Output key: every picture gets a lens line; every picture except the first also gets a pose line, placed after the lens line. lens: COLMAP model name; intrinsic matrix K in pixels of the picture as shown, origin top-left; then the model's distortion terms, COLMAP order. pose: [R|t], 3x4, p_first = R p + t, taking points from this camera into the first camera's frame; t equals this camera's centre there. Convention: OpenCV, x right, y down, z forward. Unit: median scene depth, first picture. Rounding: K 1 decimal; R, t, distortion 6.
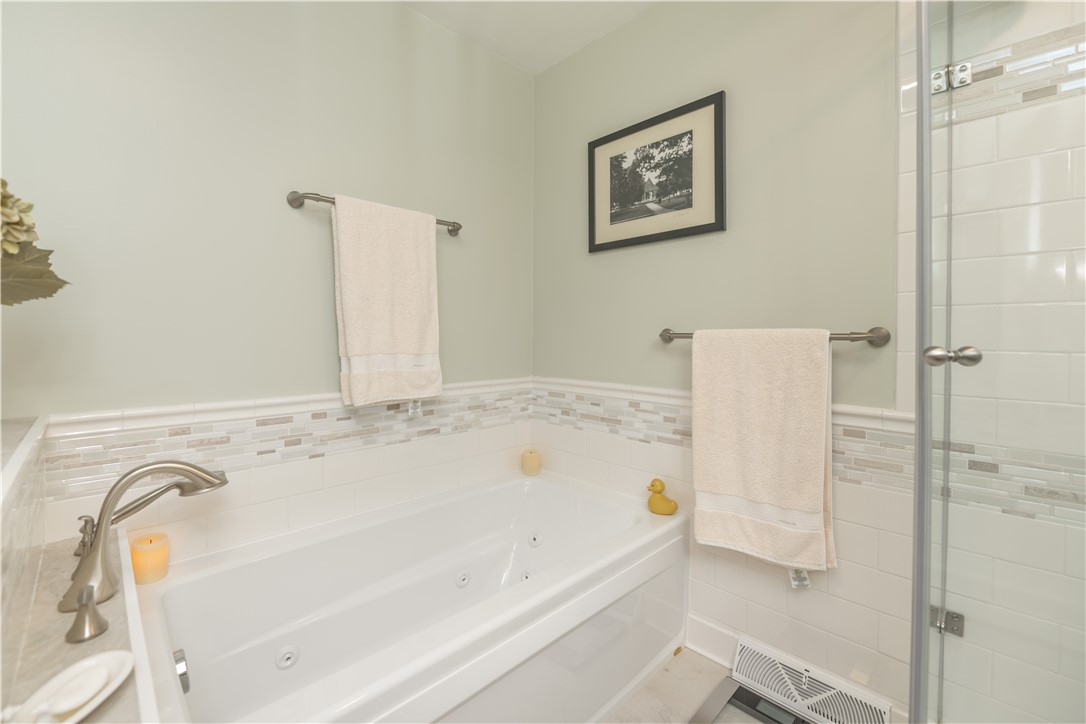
lens RADIAL K [[466.0, 0, 516.9], [0, 466.0, 343.2], [0, 0, 1]] dist [-0.007058, -0.000179]
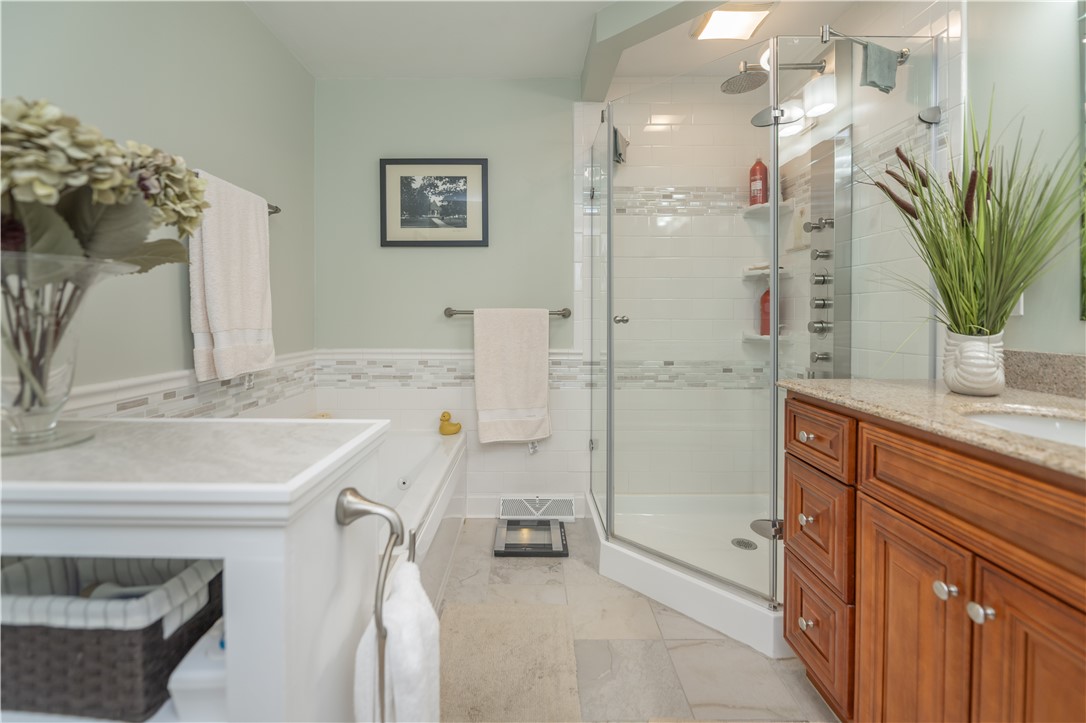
lens RADIAL K [[466.0, 0, 534.3], [0, 466.0, 325.6], [0, 0, 1]] dist [-0.007058, -0.000179]
pose [[0.674183, -0.018134, 0.738341, -0.565220], [0.011962, 0.999835, 0.013635, 0.008257], [-0.738467, -0.000360, 0.674289, -0.174235]]
